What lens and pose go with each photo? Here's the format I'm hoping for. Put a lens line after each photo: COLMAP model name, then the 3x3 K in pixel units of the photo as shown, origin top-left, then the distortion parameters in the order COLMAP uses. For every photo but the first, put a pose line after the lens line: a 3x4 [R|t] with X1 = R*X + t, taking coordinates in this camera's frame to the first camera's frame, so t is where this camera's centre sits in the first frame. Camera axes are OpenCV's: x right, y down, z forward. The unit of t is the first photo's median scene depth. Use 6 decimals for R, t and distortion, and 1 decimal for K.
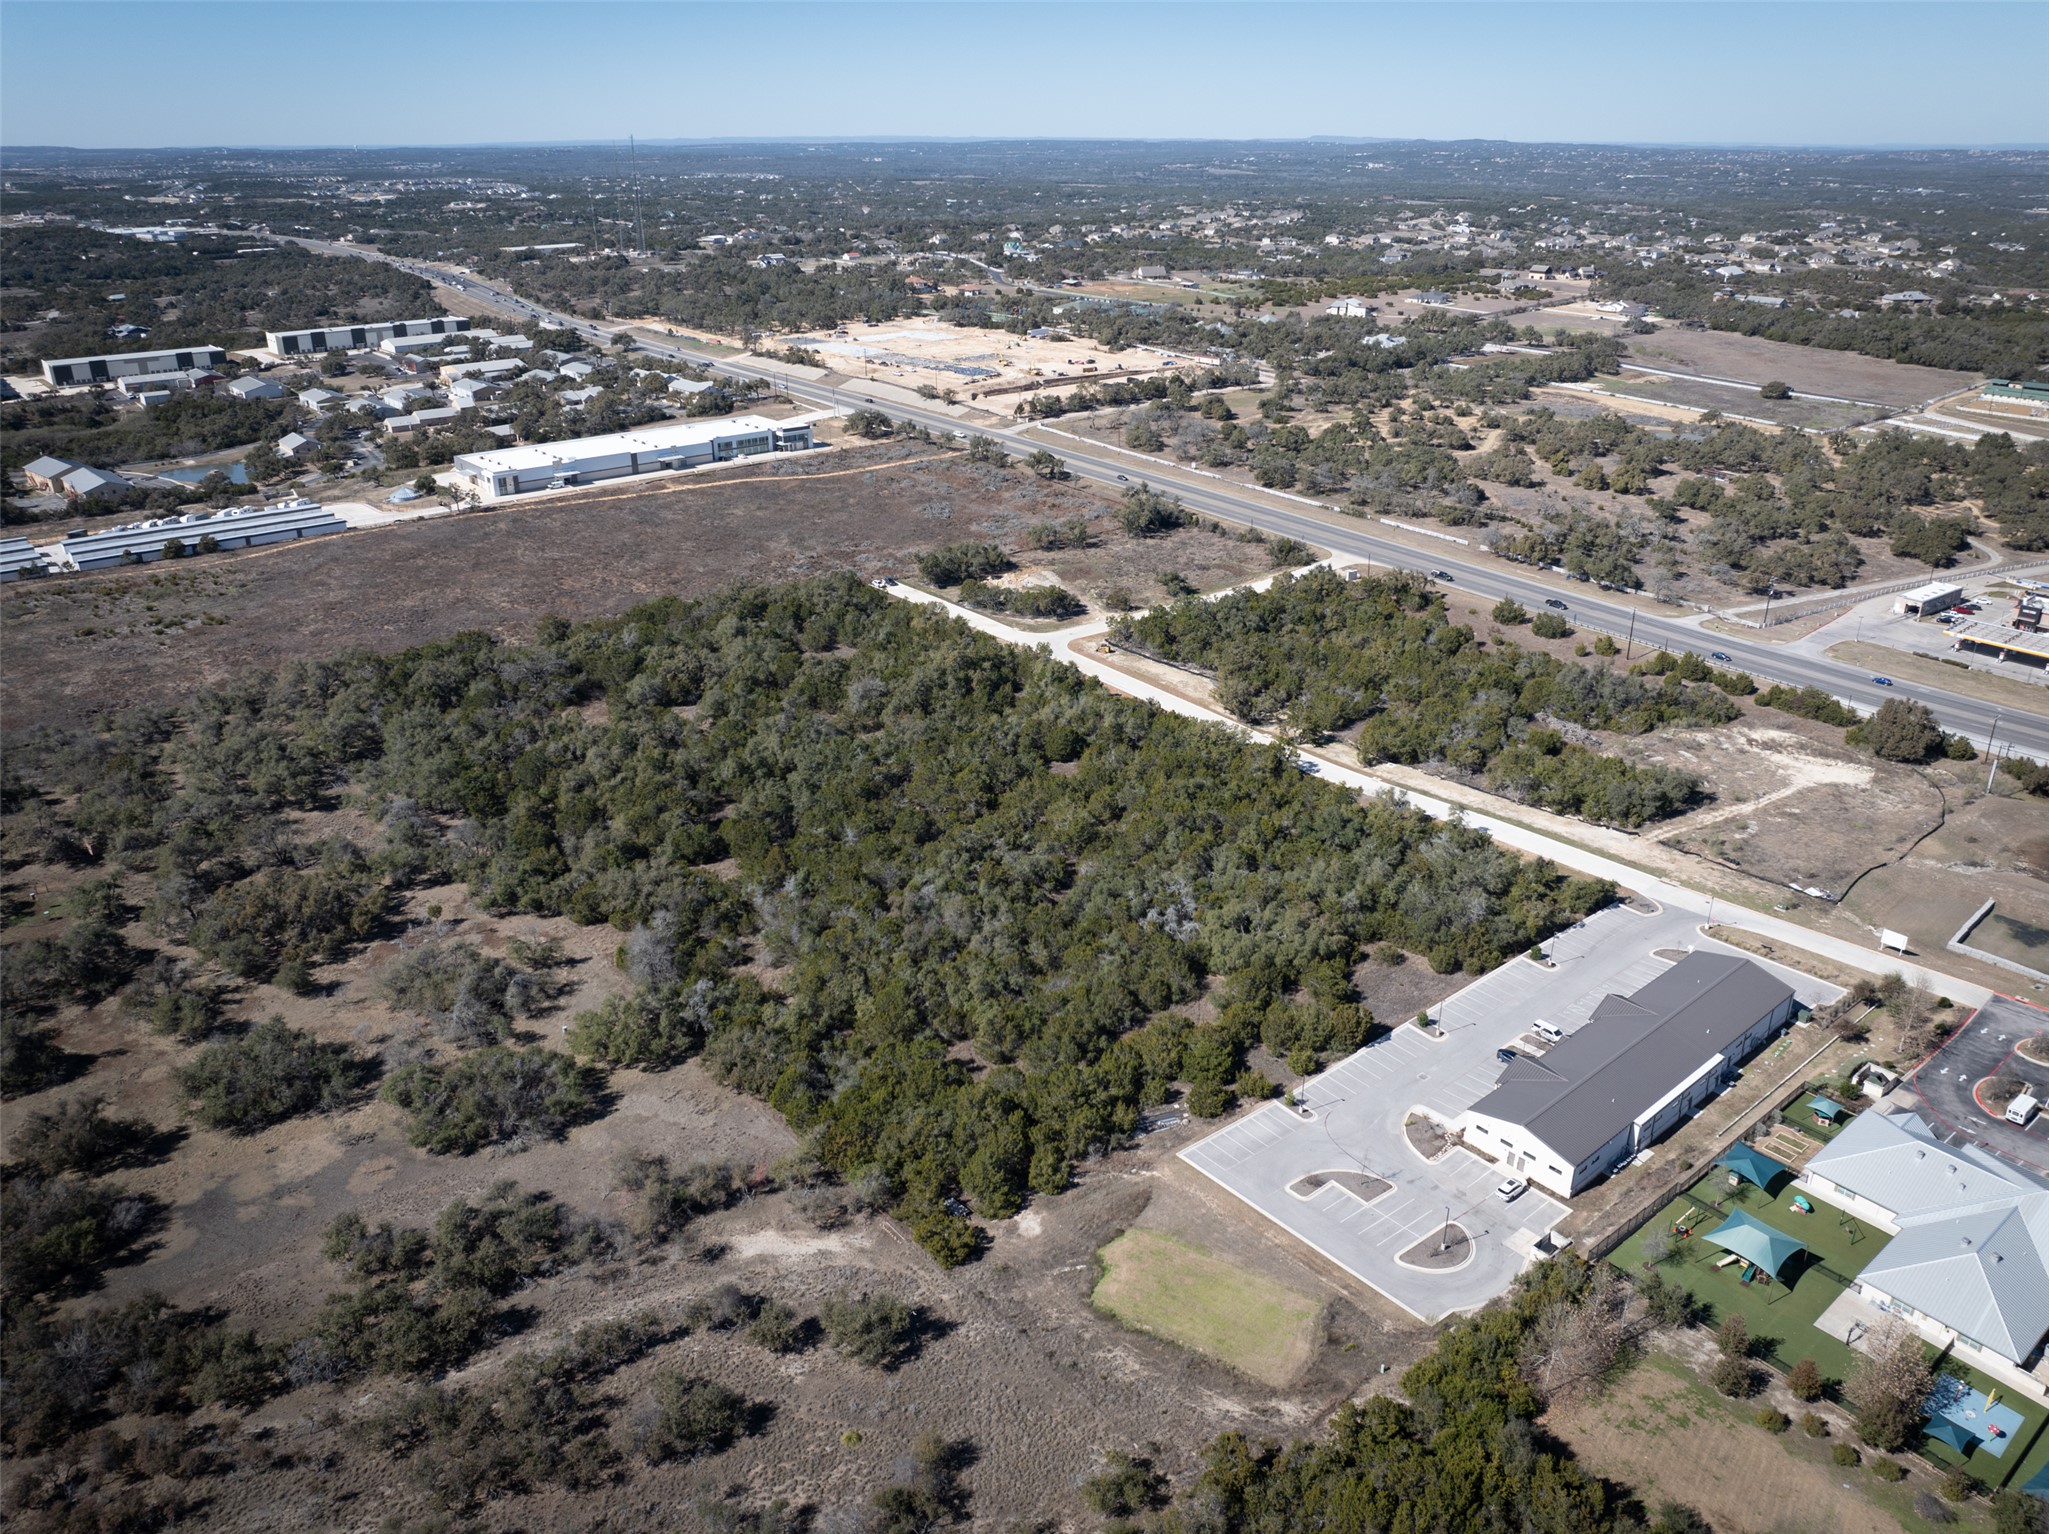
lens RADIAL K [[1455.7, 0, 1036.9], [0, 1455.7, 762.5], [0, 0, 1]] dist [-0.038216, 0.012082]
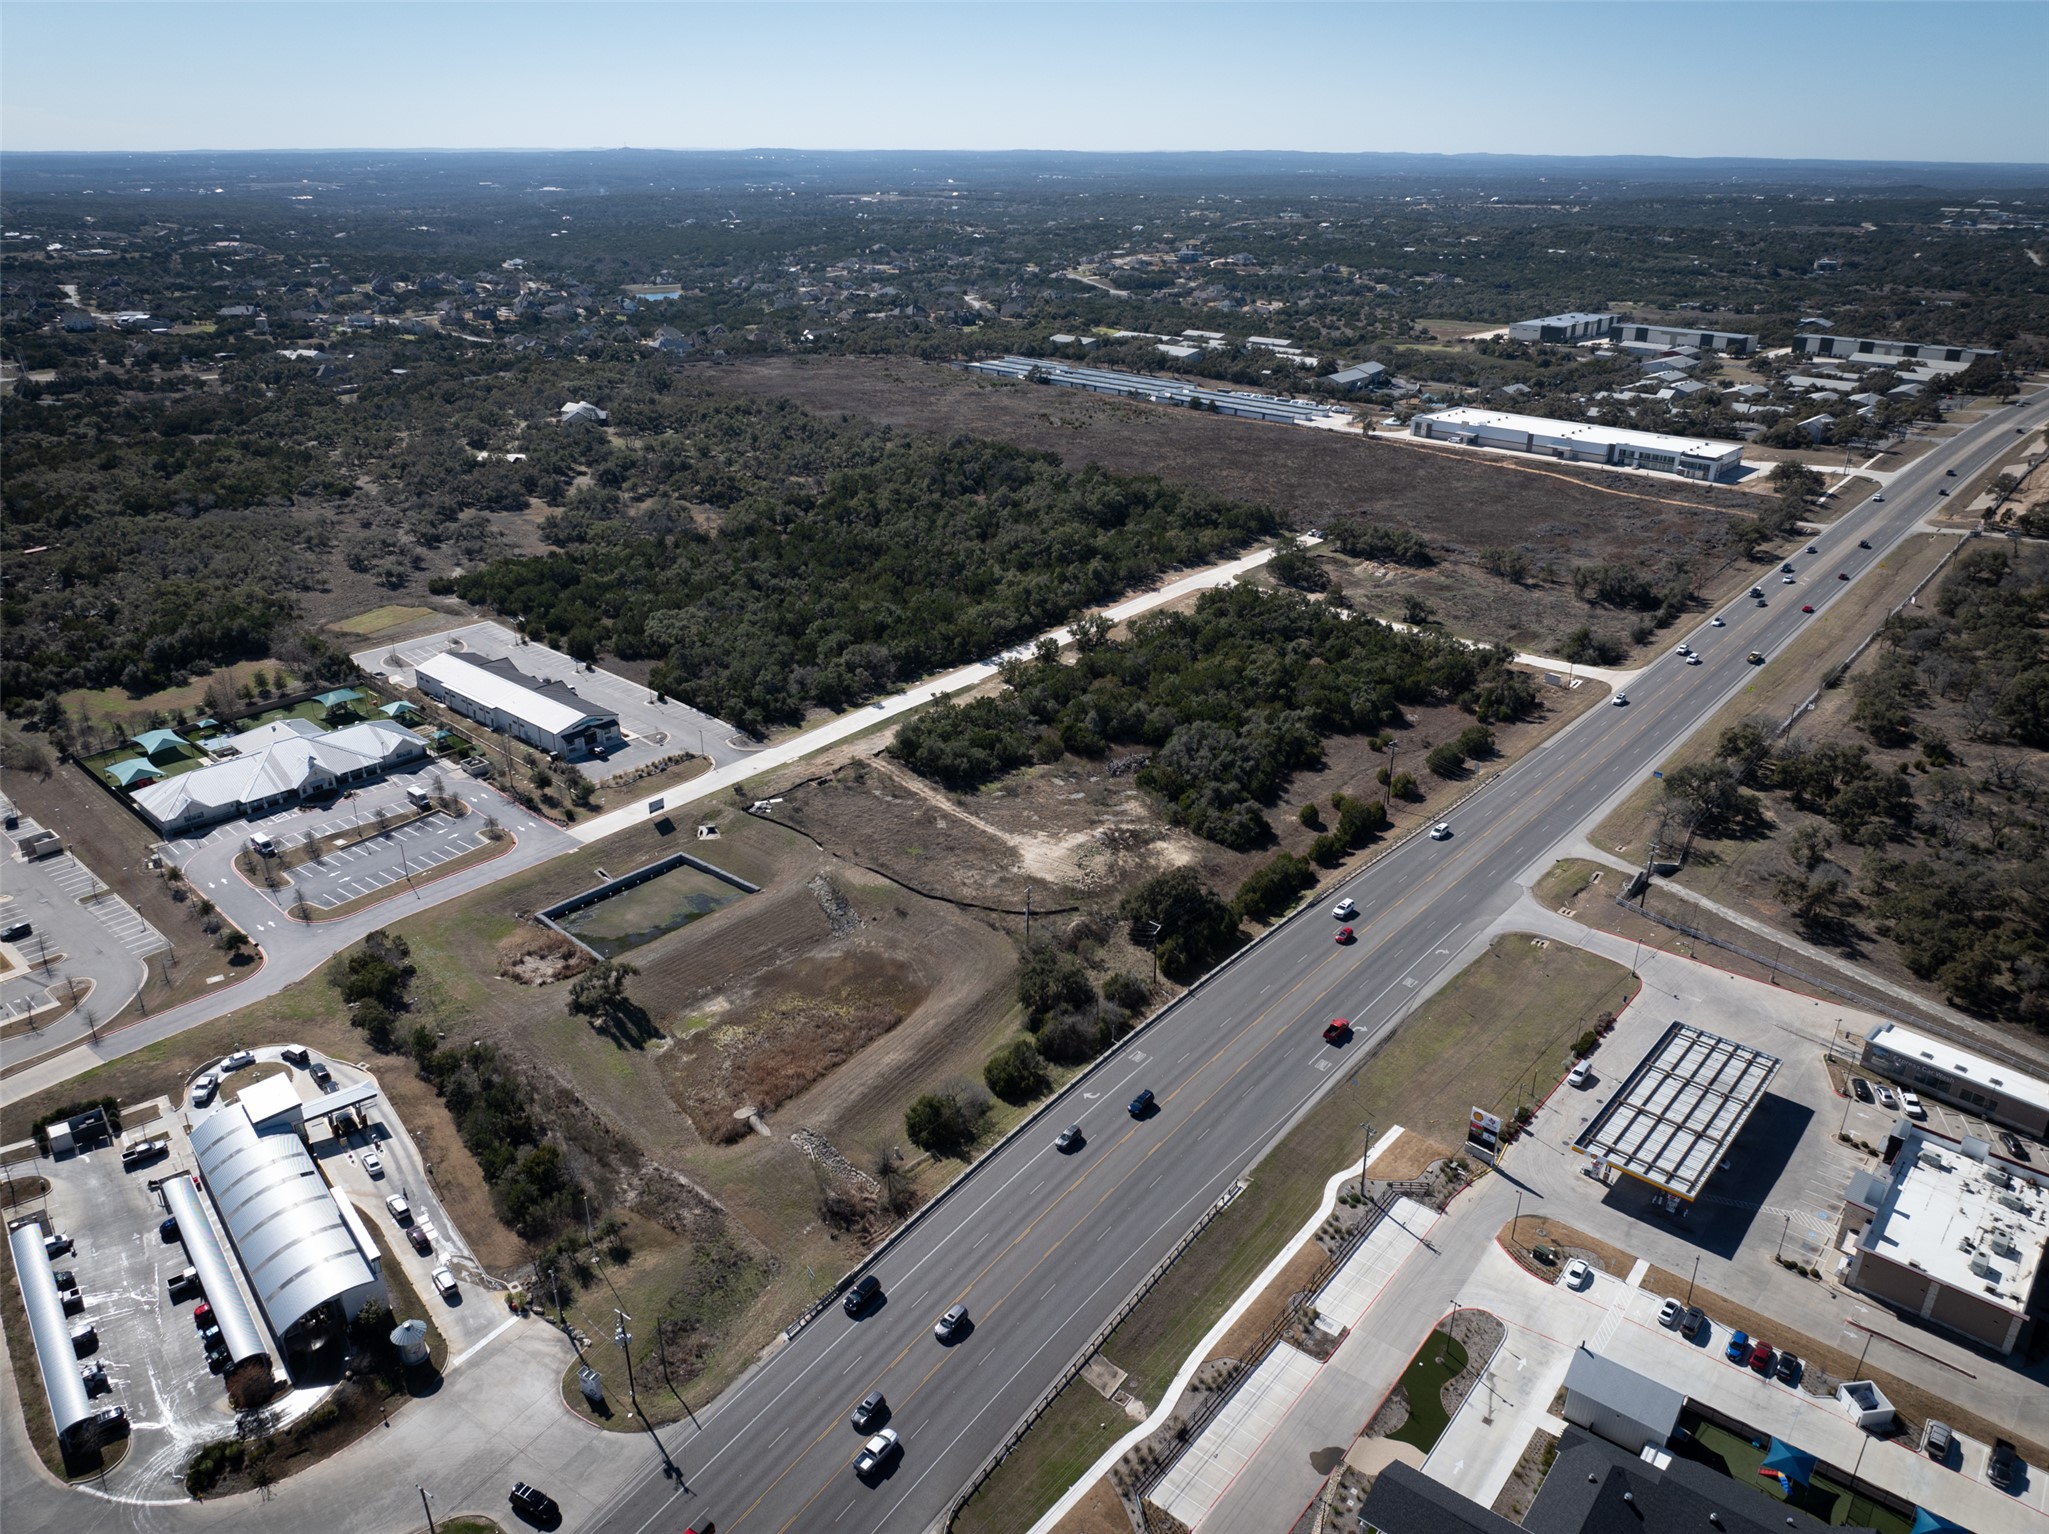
lens RADIAL K [[1455.7, 0, 1036.9], [0, 1455.7, 762.5], [0, 0, 1]] dist [-0.038216, 0.012082]
pose [[0.154601, 0.395097, -0.905537, 1.491405], [-0.404679, 0.861465, 0.306777, -0.352589], [0.901295, 0.319024, 0.293071, 0.788471]]
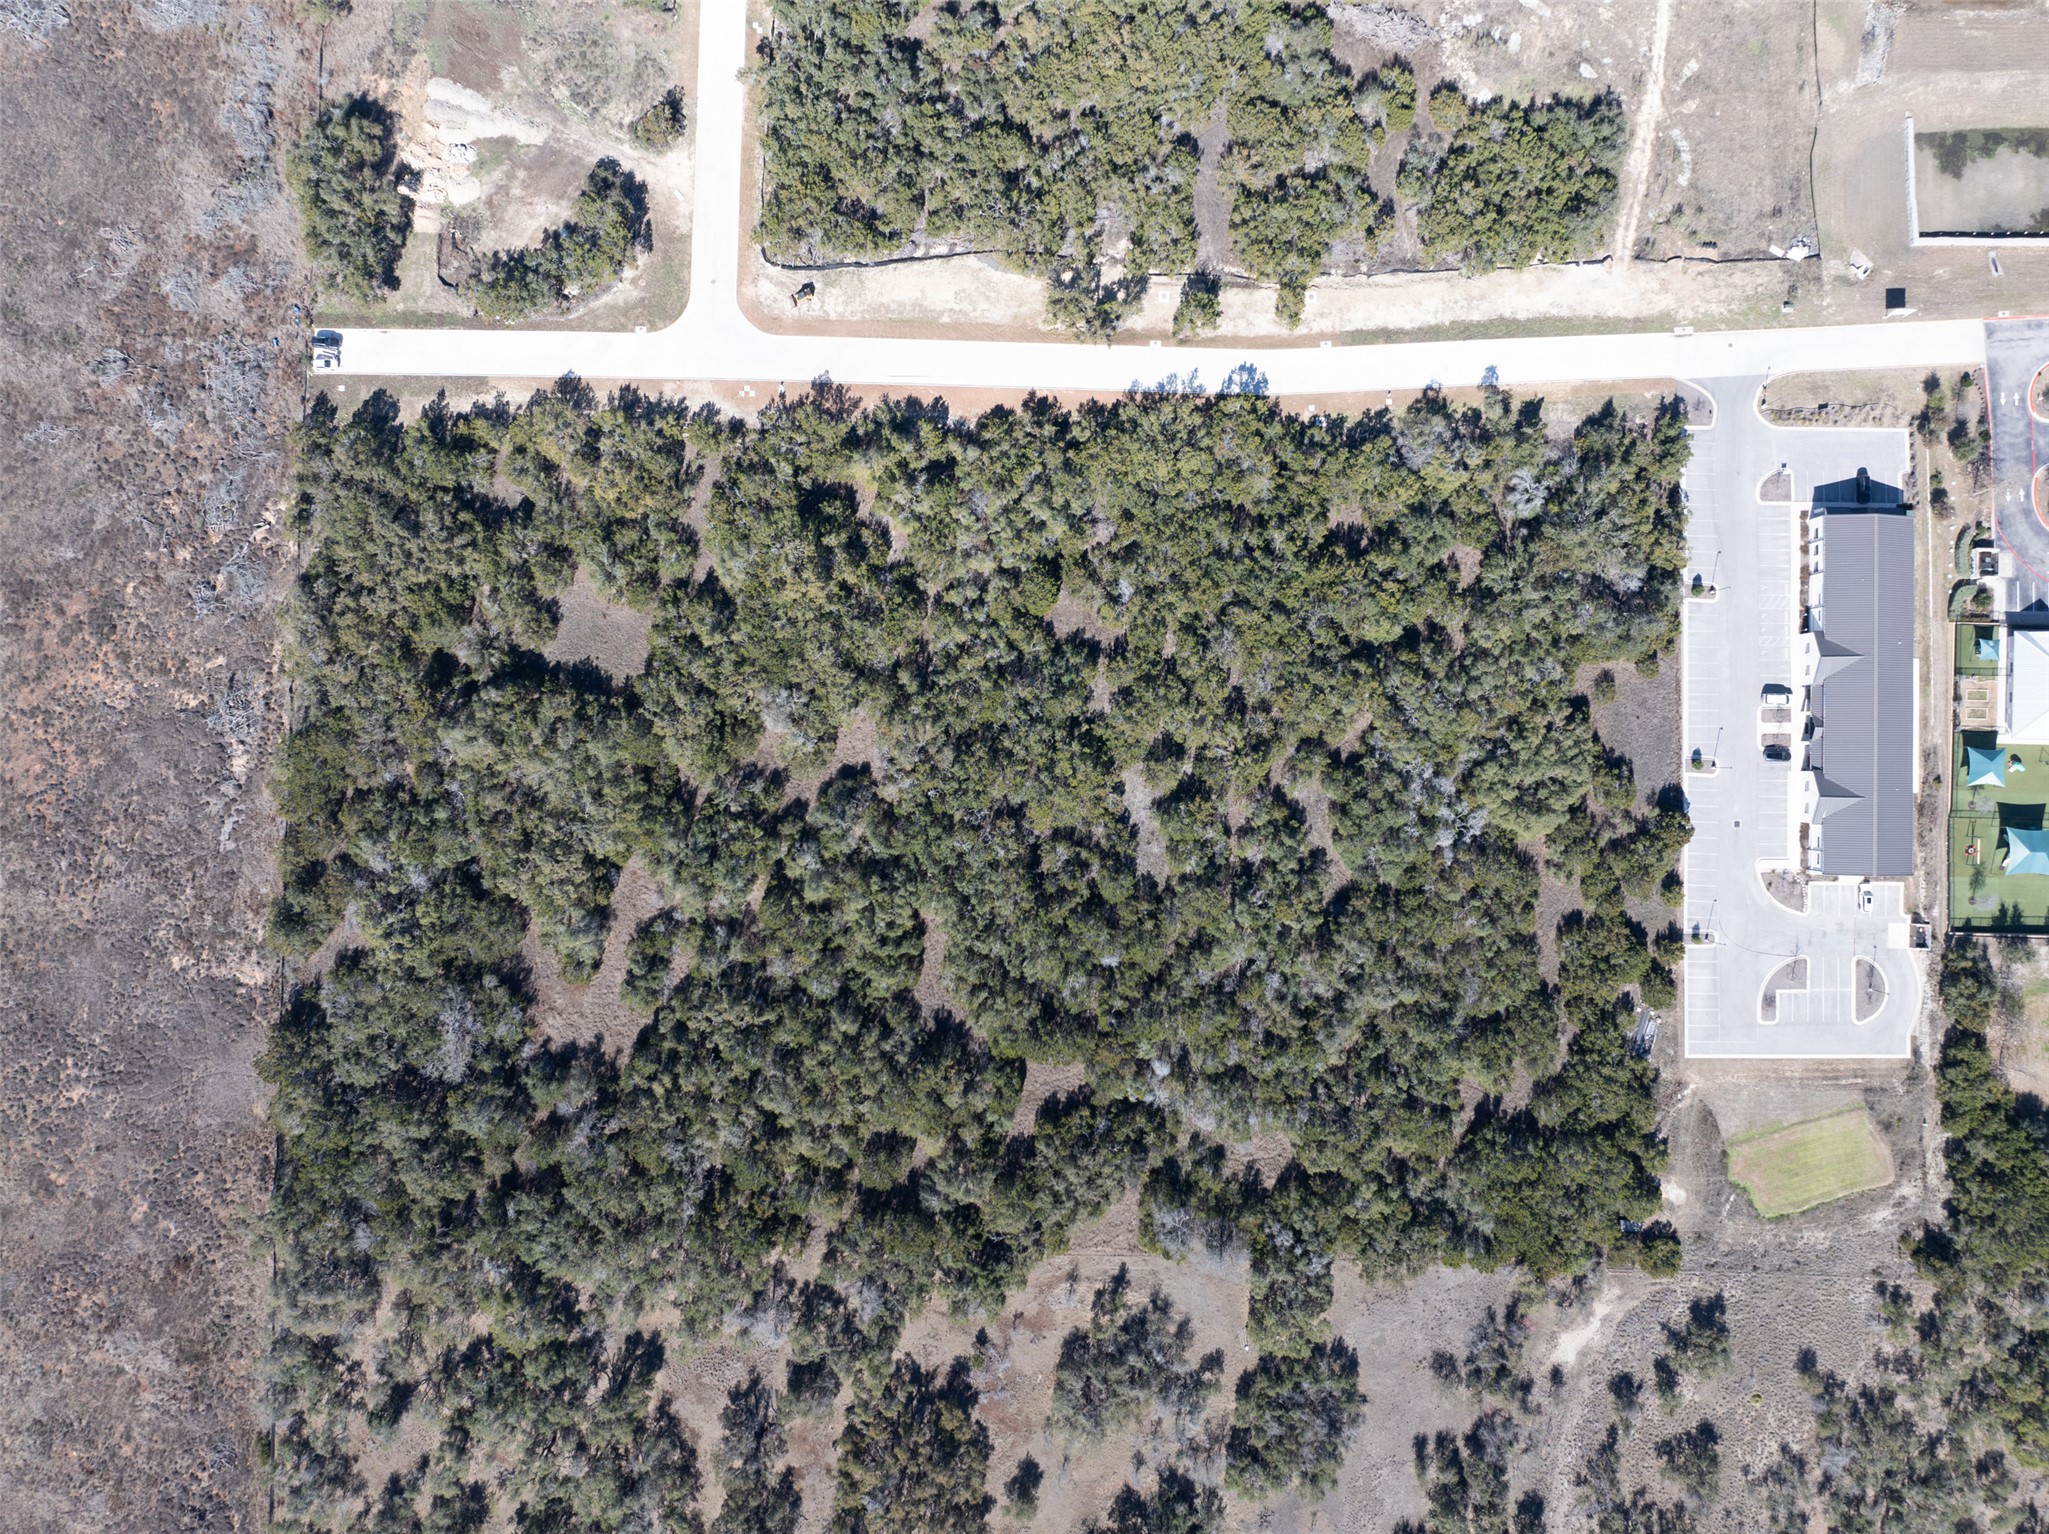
lens RADIAL K [[1455.7, 0, 1036.9], [0, 1455.7, 762.5], [0, 0, 1]] dist [-0.038216, 0.012082]
pose [[0.656452, -0.754187, 0.016532, -0.075827], [0.292141, 0.274365, 0.916175, -0.807199], [-0.695503, -0.596595, 0.400437, 0.705965]]
